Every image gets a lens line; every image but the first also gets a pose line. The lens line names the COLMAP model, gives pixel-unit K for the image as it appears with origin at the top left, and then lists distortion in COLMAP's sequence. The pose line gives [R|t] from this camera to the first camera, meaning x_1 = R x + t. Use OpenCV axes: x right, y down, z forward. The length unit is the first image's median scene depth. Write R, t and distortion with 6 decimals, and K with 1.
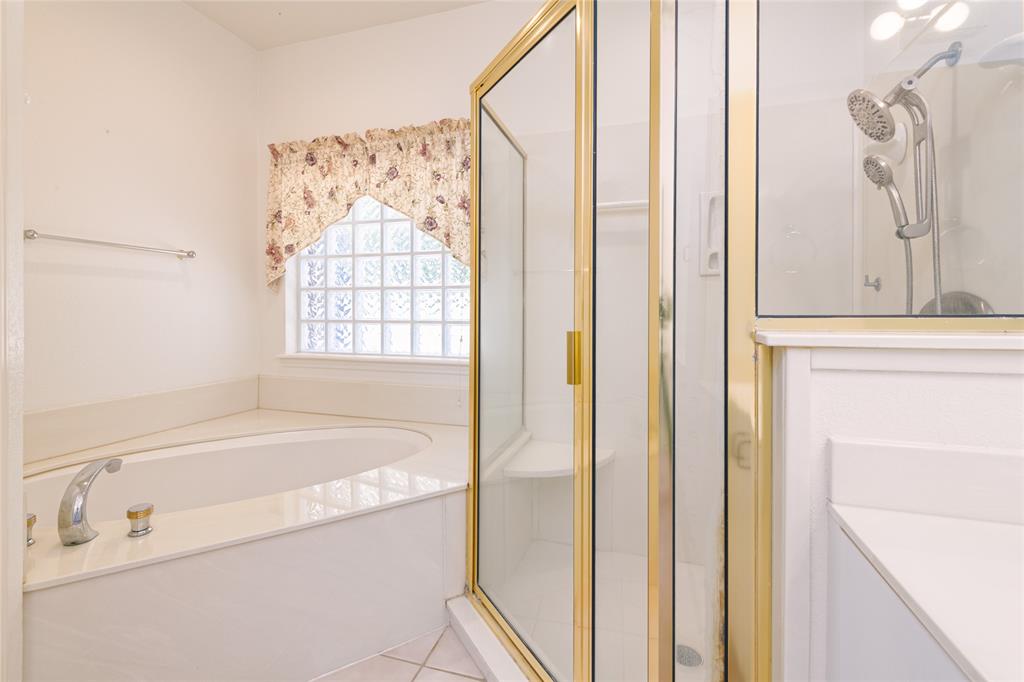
lens RADIAL K [[454.2, 0, 515.0], [0, 454.2, 323.9], [0, 0, 1]] dist [0.007831, -0.000108]
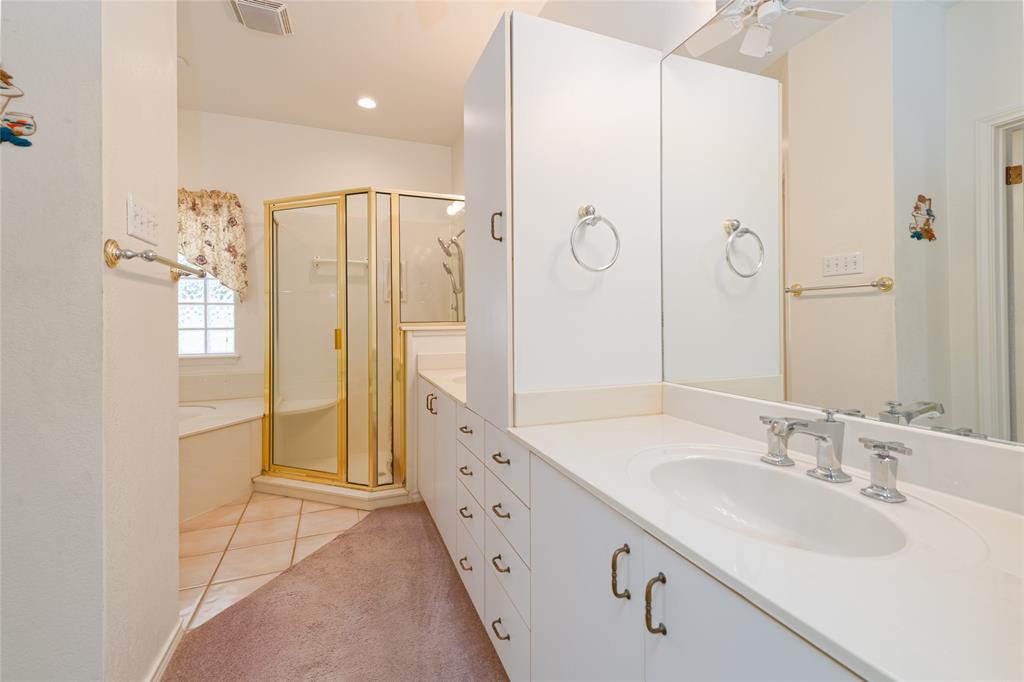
lens RADIAL K [[454.2, 0, 515.0], [0, 454.2, 323.9], [0, 0, 1]] dist [0.007831, -0.000108]
pose [[0.784963, -0.005389, 0.619519, -0.303839], [0.018212, 0.999731, -0.014379, 0.020047], [-0.619275, 0.022570, 0.784850, -0.740489]]
